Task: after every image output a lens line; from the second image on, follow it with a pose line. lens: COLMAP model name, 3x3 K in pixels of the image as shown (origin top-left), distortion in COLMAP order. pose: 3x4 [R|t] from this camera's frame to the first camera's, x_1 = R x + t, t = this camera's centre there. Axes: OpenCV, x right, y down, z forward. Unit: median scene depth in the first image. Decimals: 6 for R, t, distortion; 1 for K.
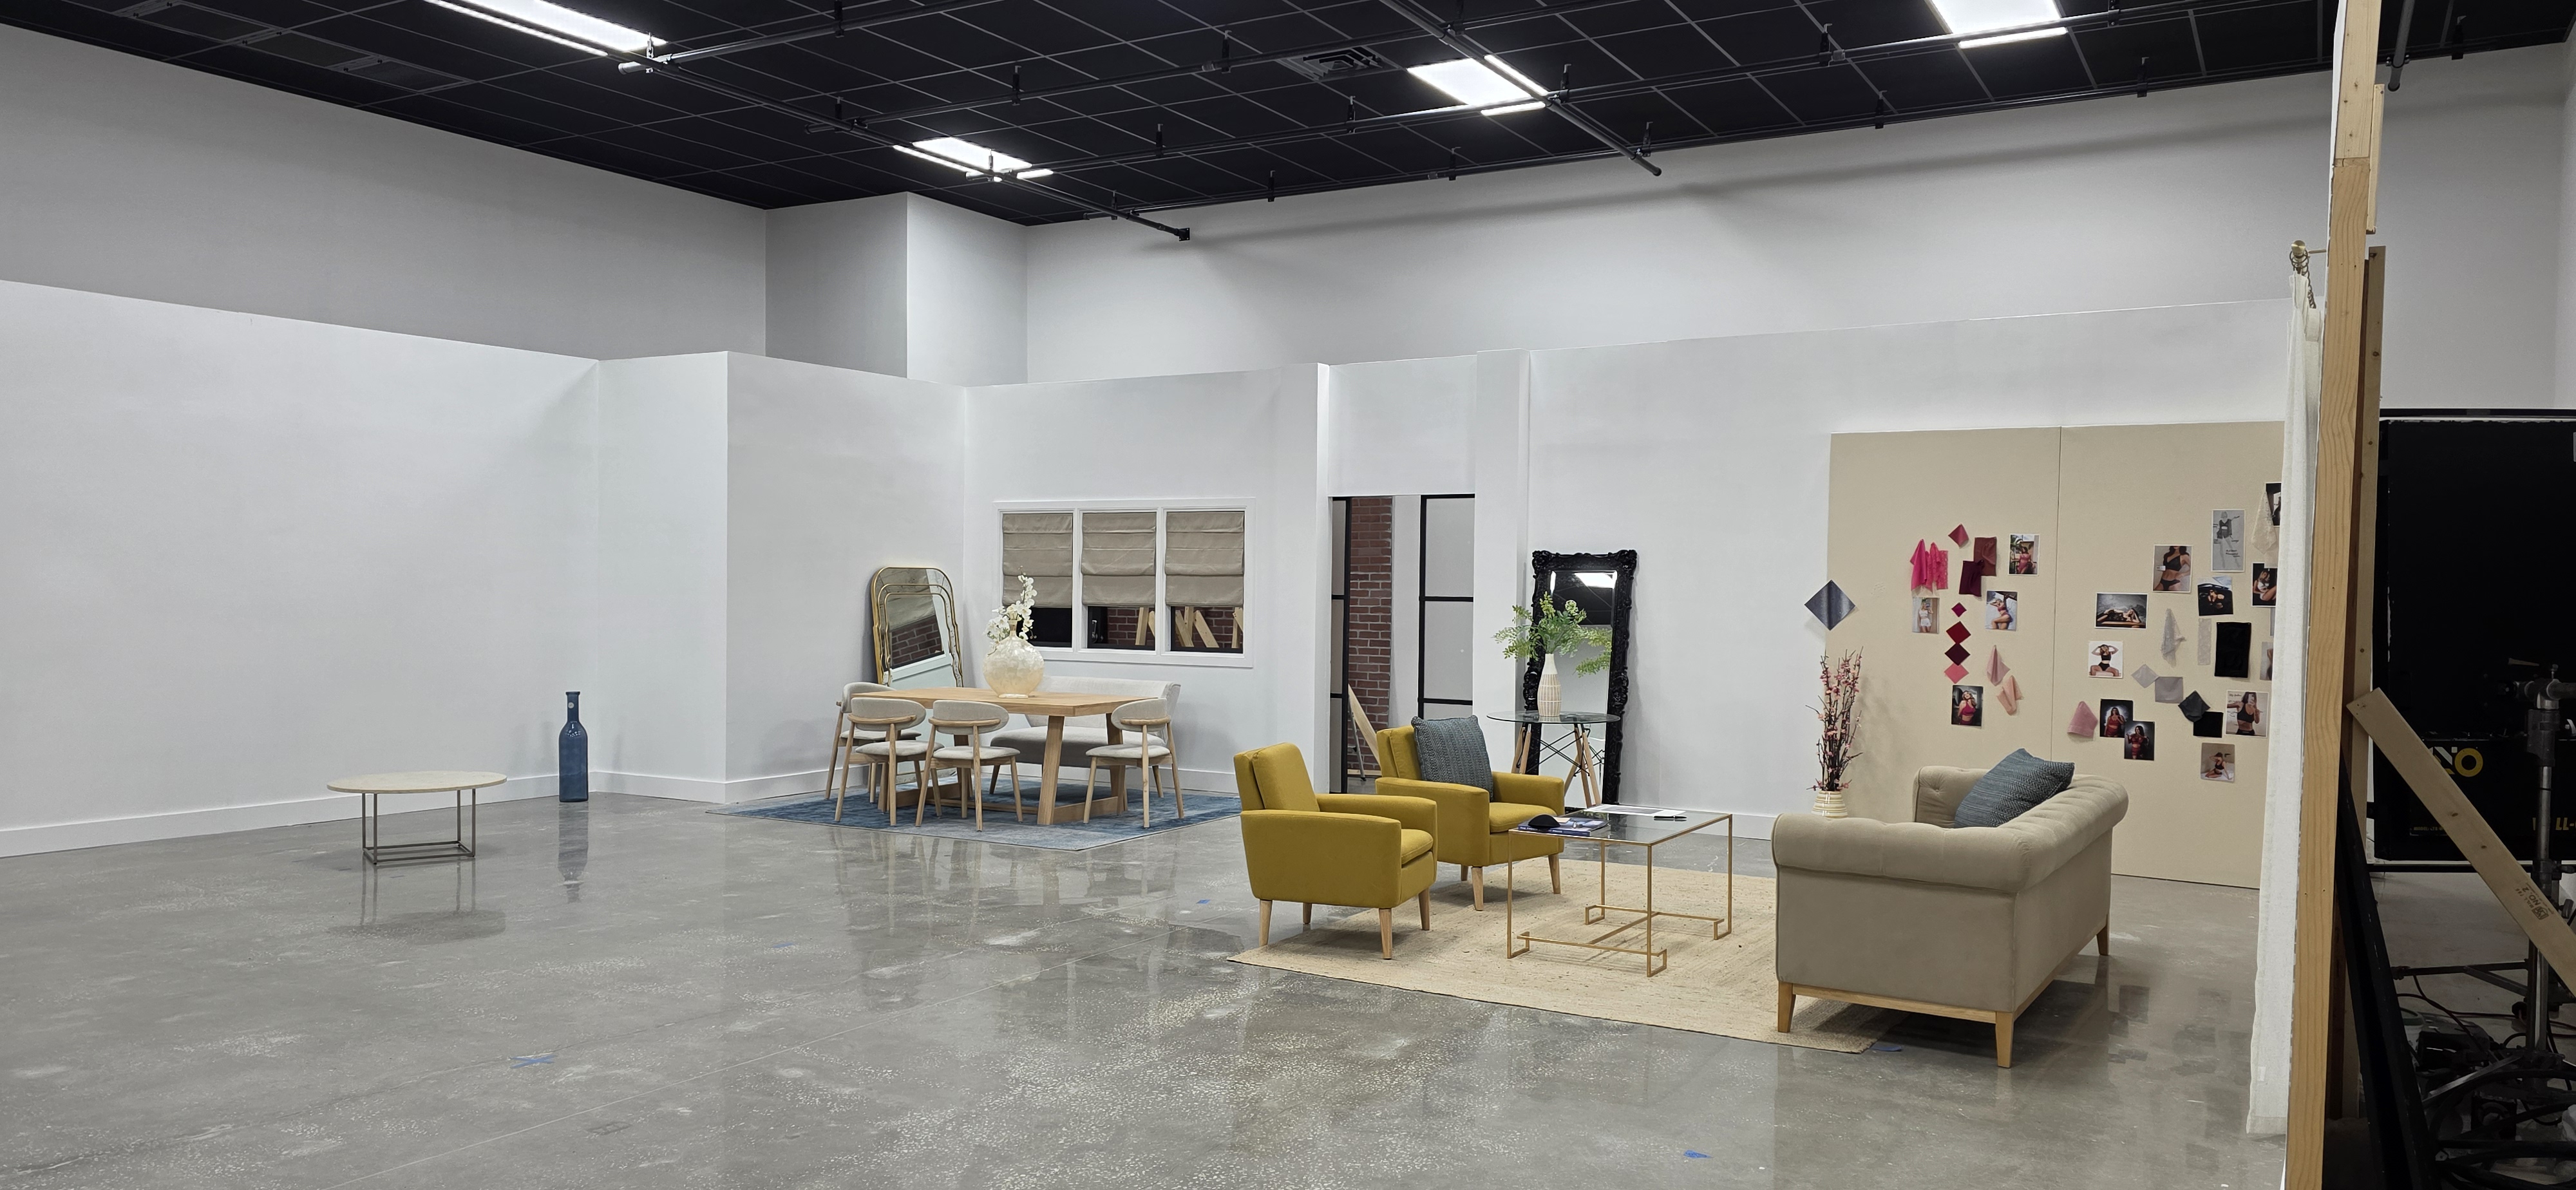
lens RADIAL K [[1721.2, 0, 1302.5], [0, 1721.2, 621.9], [0, 0, 1]] dist [0.080993, -0.079539]
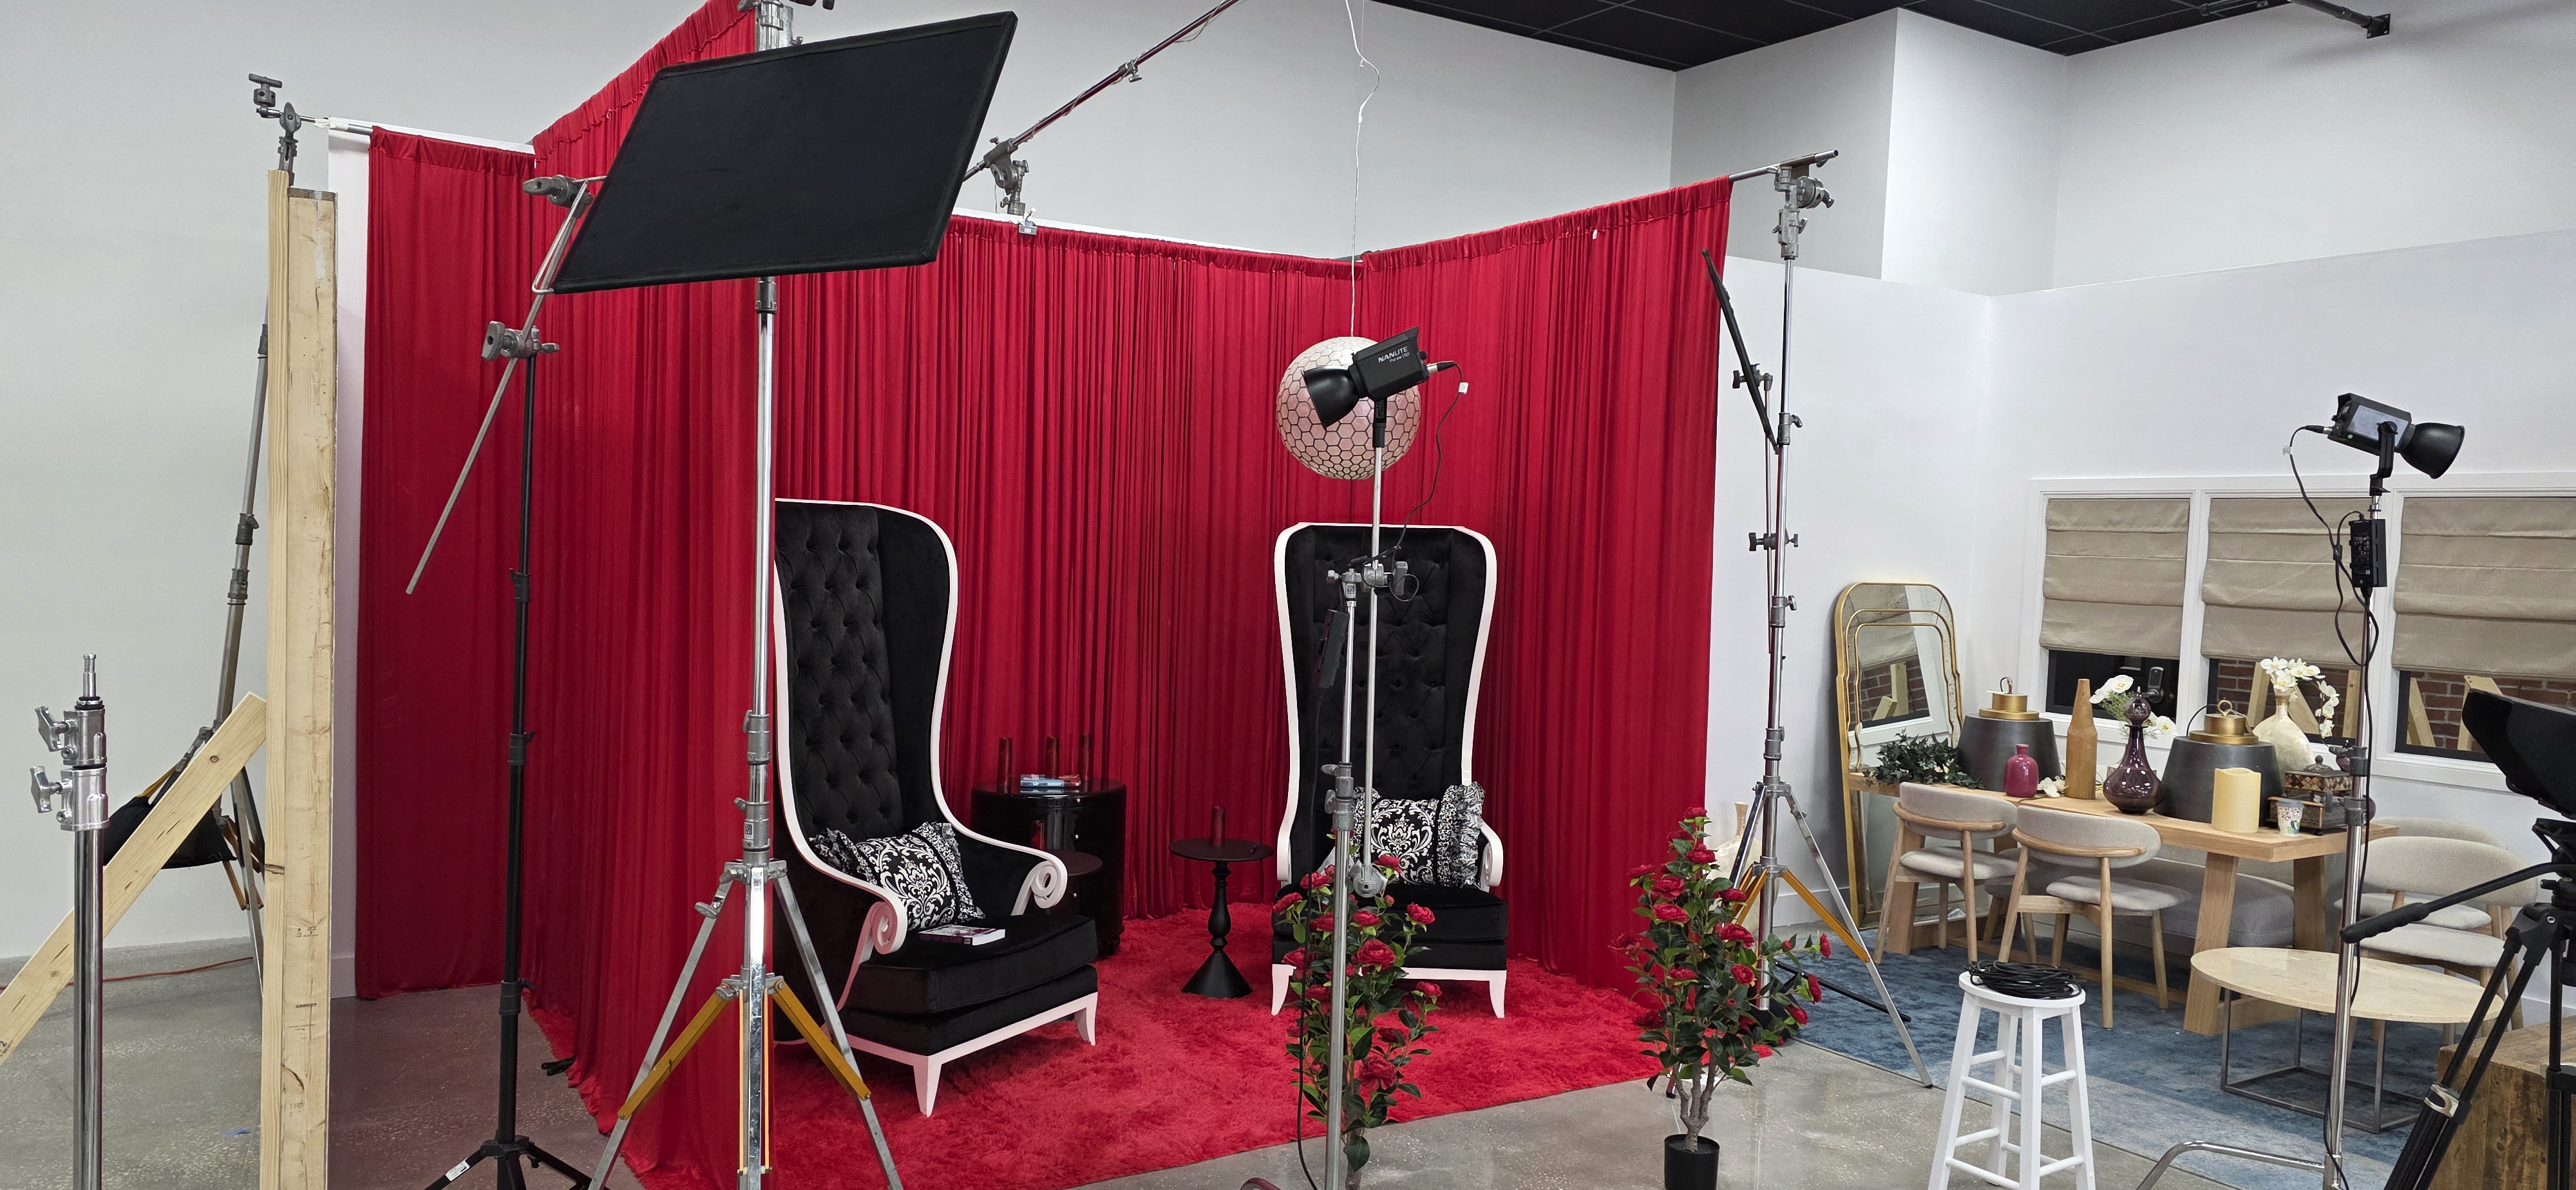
lens RADIAL K [[1721.2, 0, 1290.5], [0, 1721.2, 628.9], [0, 0, 1]] dist [0.080993, -0.079539]
pose [[0.894202, 0.042852, -0.445607, -0.190051], [-0.034641, 0.999047, 0.026560, -0.032608], [0.446320, -0.008314, 0.894835, 0.447920]]
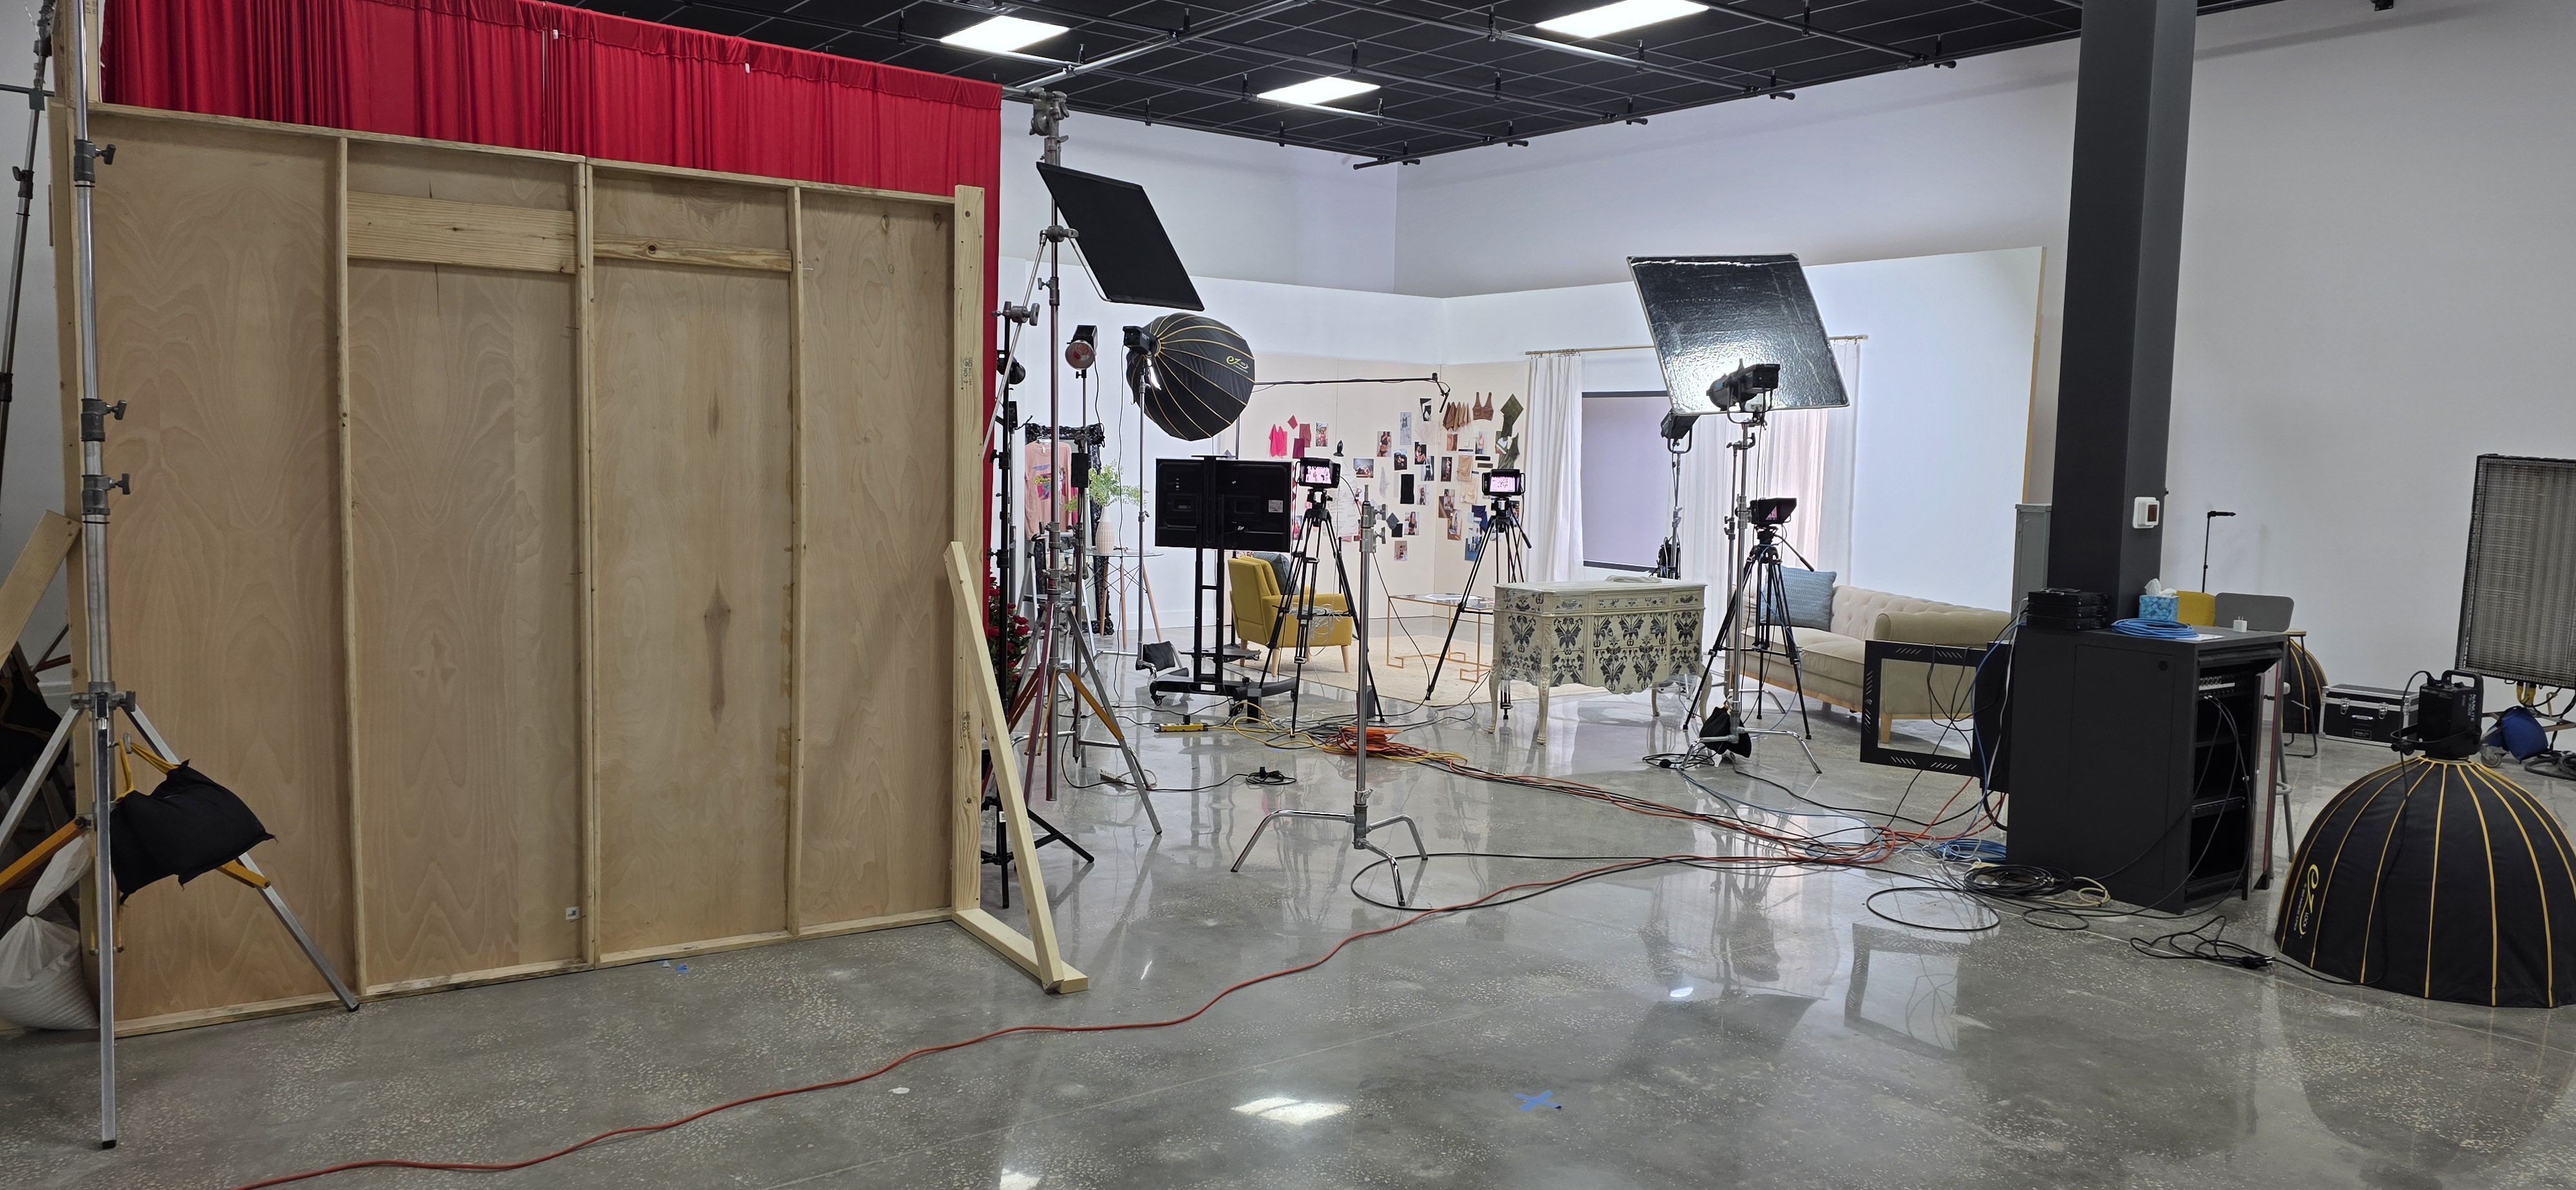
lens RADIAL K [[1721.2, 0, 1264.2], [0, 1721.2, 610.7], [0, 0, 1]] dist [0.080993, -0.079539]
pose [[0.416491, -0.091209, 0.904553, -1.090363], [0.005860, 0.995203, 0.097652, -0.031751], [-0.909121, -0.035371, 0.415028, 0.356363]]
